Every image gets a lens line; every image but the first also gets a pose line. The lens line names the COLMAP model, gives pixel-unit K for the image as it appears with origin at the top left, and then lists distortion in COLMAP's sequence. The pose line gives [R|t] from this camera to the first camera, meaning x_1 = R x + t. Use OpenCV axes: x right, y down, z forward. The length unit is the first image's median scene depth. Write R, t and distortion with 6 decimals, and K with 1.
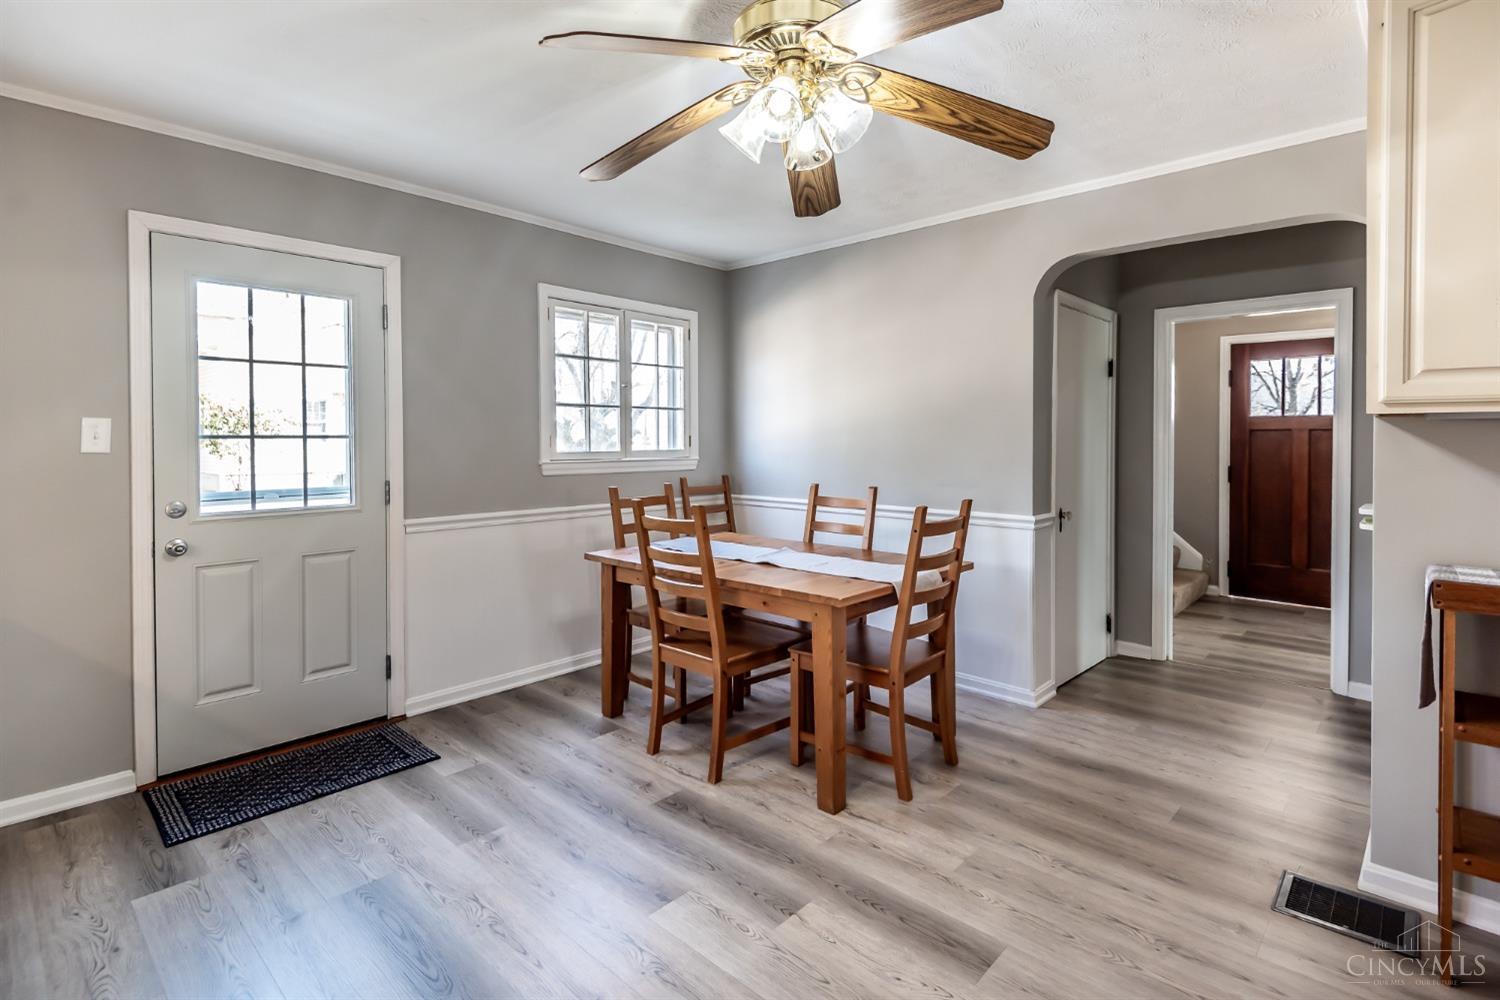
lens RADIAL K [[725.3, 0, 764.9], [0, 725.3, 448.7], [0, 0, 1]] dist [0.001984, 0.000237]
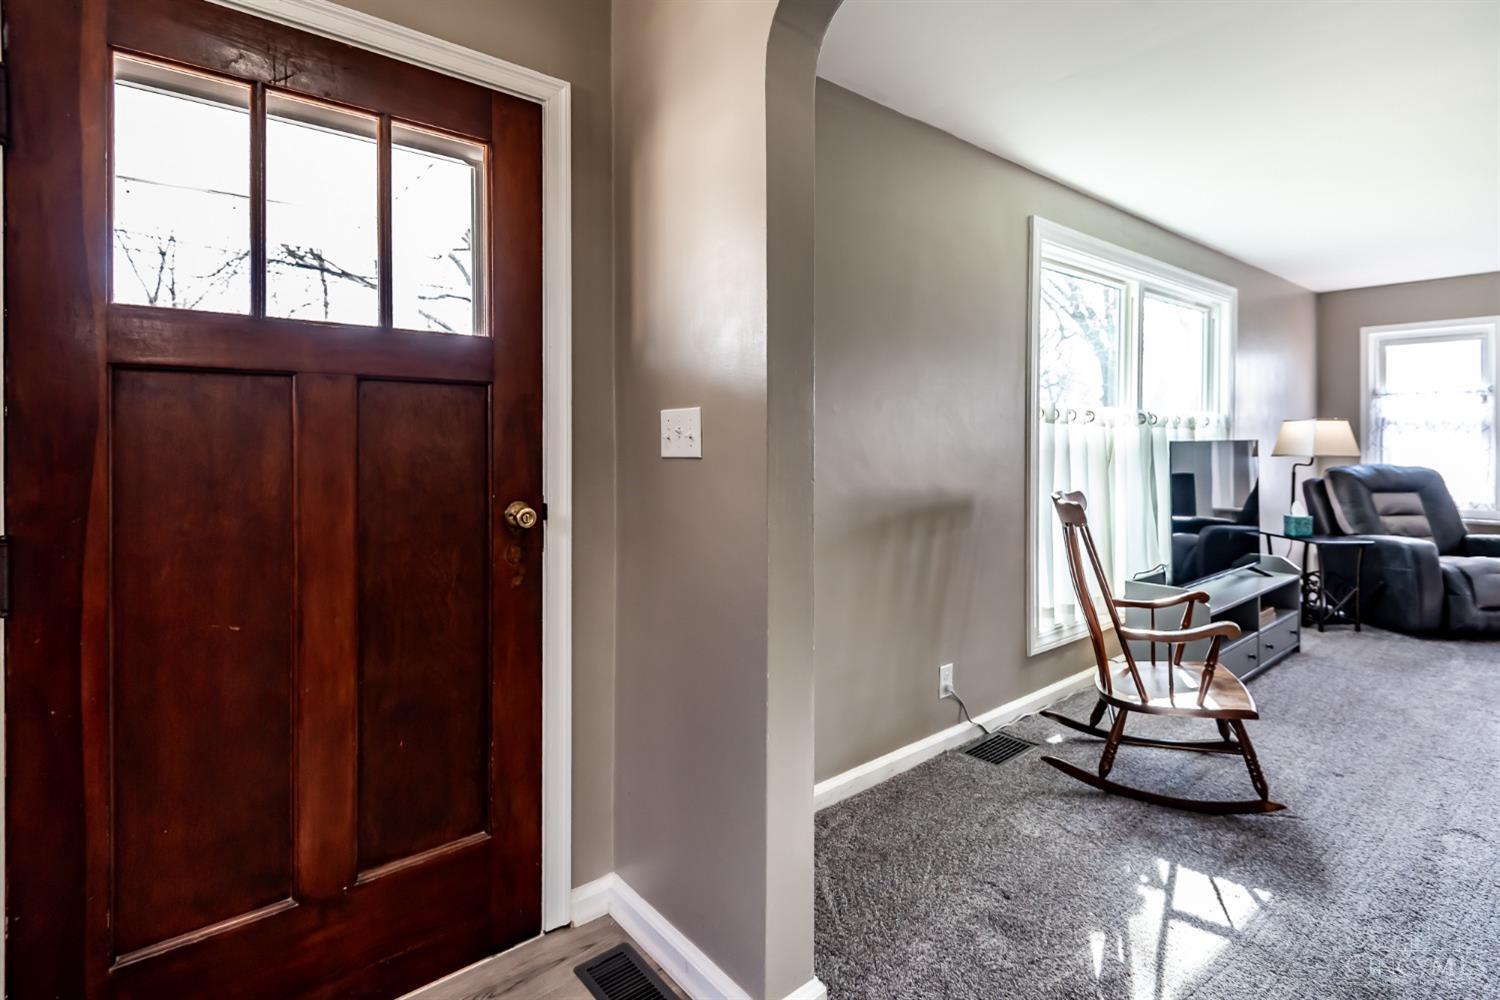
lens RADIAL K [[725.3, 0, 759.8], [0, 725.3, 439.2], [0, 0, 1]] dist [0.001984, 0.000237]
pose [[0.124733, -0.003128, 0.992185, 0.480191], [0.009280, 0.999955, 0.001986, -0.000797], [-0.992147, 0.008960, 0.124756, 0.788676]]
